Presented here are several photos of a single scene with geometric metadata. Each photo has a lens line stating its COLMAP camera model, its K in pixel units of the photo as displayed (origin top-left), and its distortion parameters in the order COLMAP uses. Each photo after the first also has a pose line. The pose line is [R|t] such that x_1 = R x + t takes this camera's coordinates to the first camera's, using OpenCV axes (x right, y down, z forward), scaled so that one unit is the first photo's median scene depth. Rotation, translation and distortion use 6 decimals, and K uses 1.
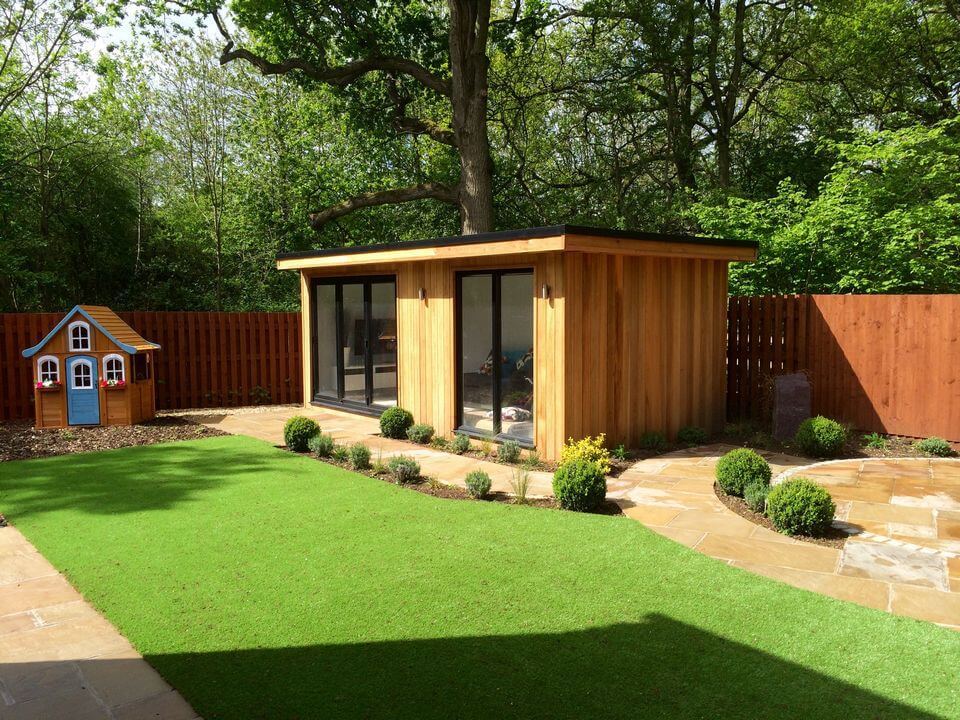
lens RADIAL K [[825.8, 0, 480.0], [0, 825.8, 360.0], [0, 0, 1]] dist [0.106970, -0.123525]
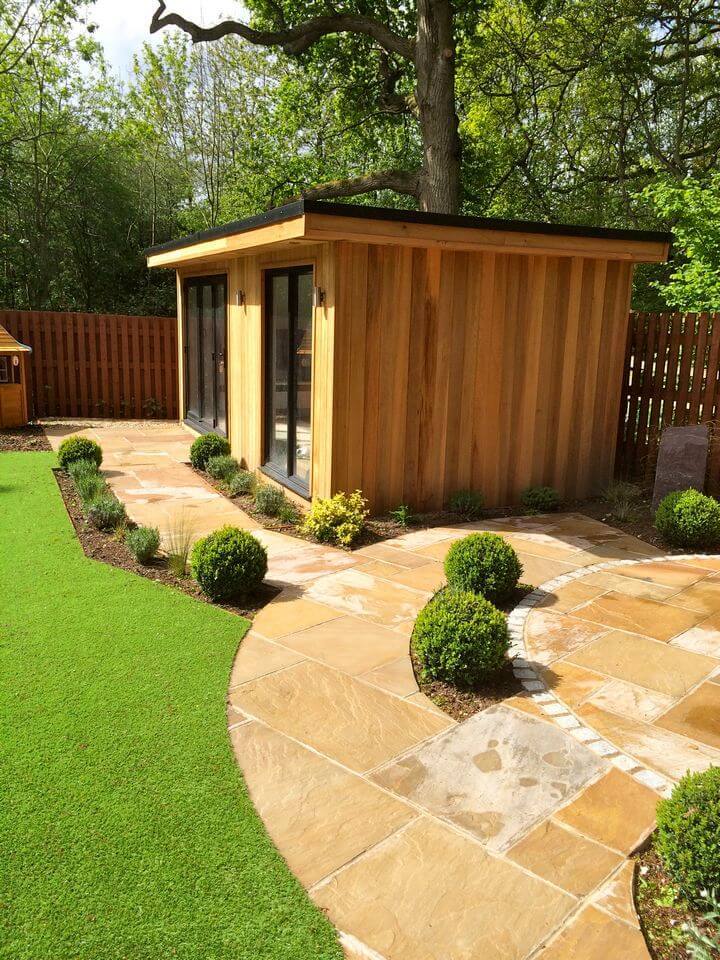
lens RADIAL K [[825.8, 0, 360.0], [0, 825.8, 480.0], [0, 0, 1]] dist [0.106970, -0.123525]
pose [[0.962539, 0.083259, -0.258045, 0.294611], [-0.050536, 0.990100, 0.130951, -0.016421], [0.266394, -0.113005, 0.957217, 0.241524]]
